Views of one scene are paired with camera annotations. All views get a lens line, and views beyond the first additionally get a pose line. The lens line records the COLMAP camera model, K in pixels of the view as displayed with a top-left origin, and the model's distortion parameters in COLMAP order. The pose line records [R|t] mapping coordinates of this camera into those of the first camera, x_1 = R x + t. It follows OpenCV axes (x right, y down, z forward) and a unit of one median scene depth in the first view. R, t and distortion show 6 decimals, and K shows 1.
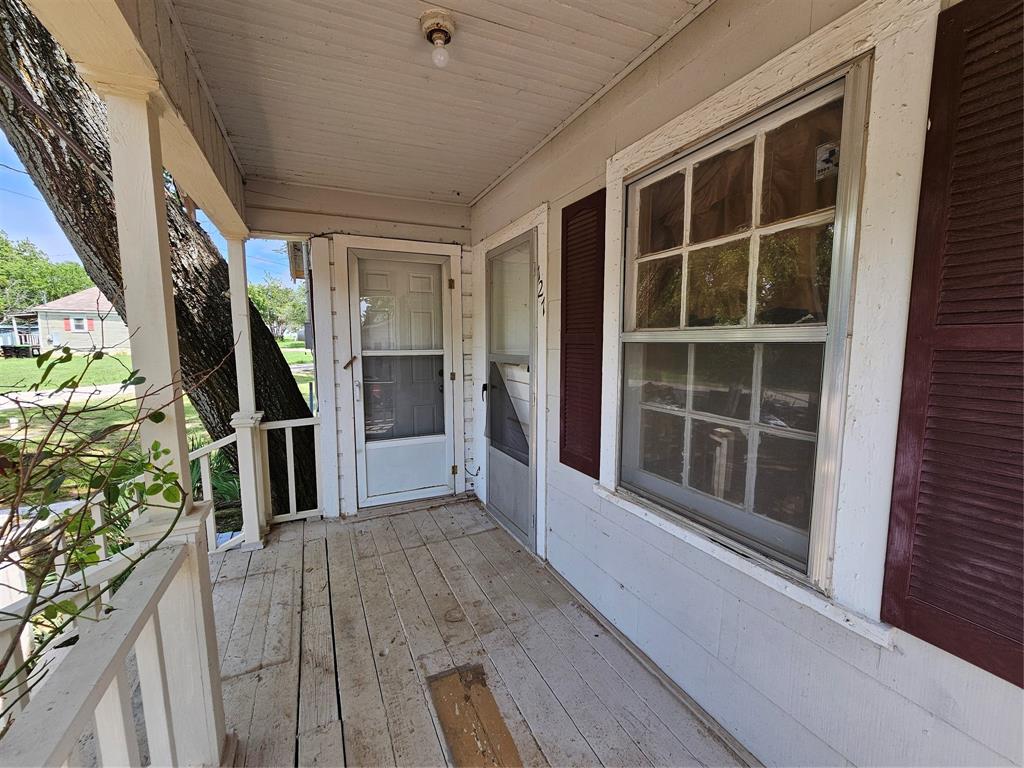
lens RADIAL K [[418.2, 0, 512.7], [0, 418.2, 384.3], [0, 0, 1]] dist [-0.012650, 0.000222]
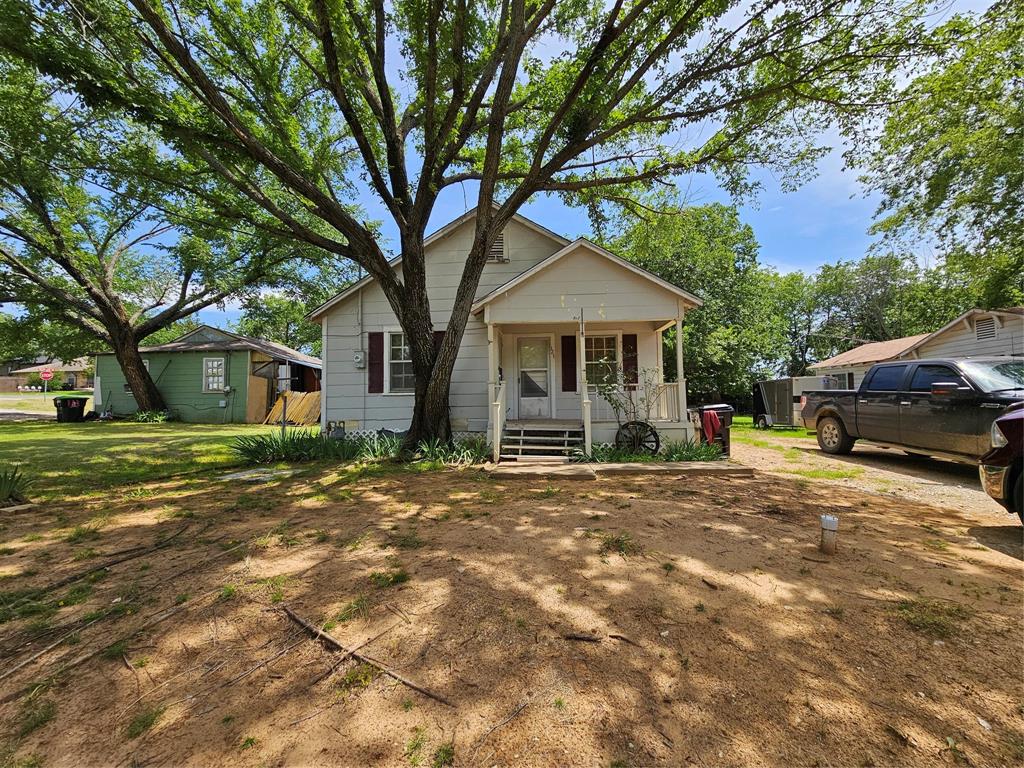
lens RADIAL K [[418.2, 0, 513.6], [0, 418.2, 381.5], [0, 0, 1]] dist [-0.012650, 0.000222]
pose [[0.515443, 0.044331, 0.855777, -4.200216], [0.097259, 0.989181, -0.109821, 0.554411], [-0.851387, 0.139839, 0.505555, -0.852414]]
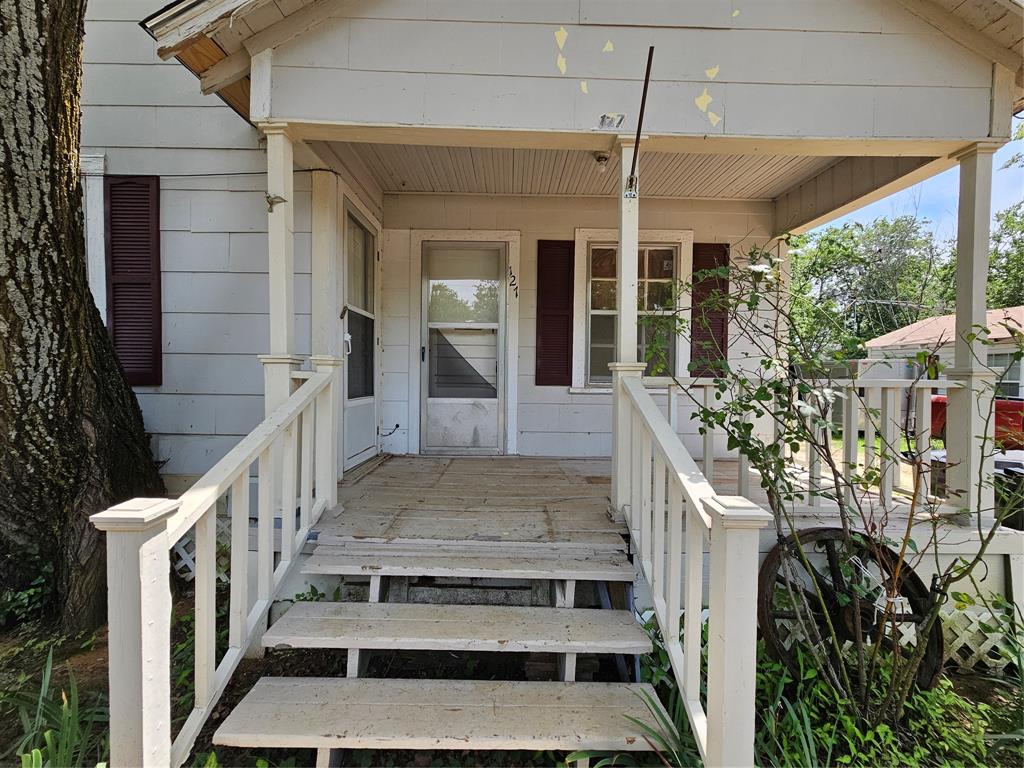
lens RADIAL K [[418.2, 0, 512.5], [0, 418.2, 383.0], [0, 0, 1]] dist [-0.012650, 0.000222]
pose [[0.423618, -0.009250, 0.905794, -1.574326], [0.080121, 0.996411, -0.027296, 0.235432], [-0.902290, 0.084136, 0.422839, 0.396662]]
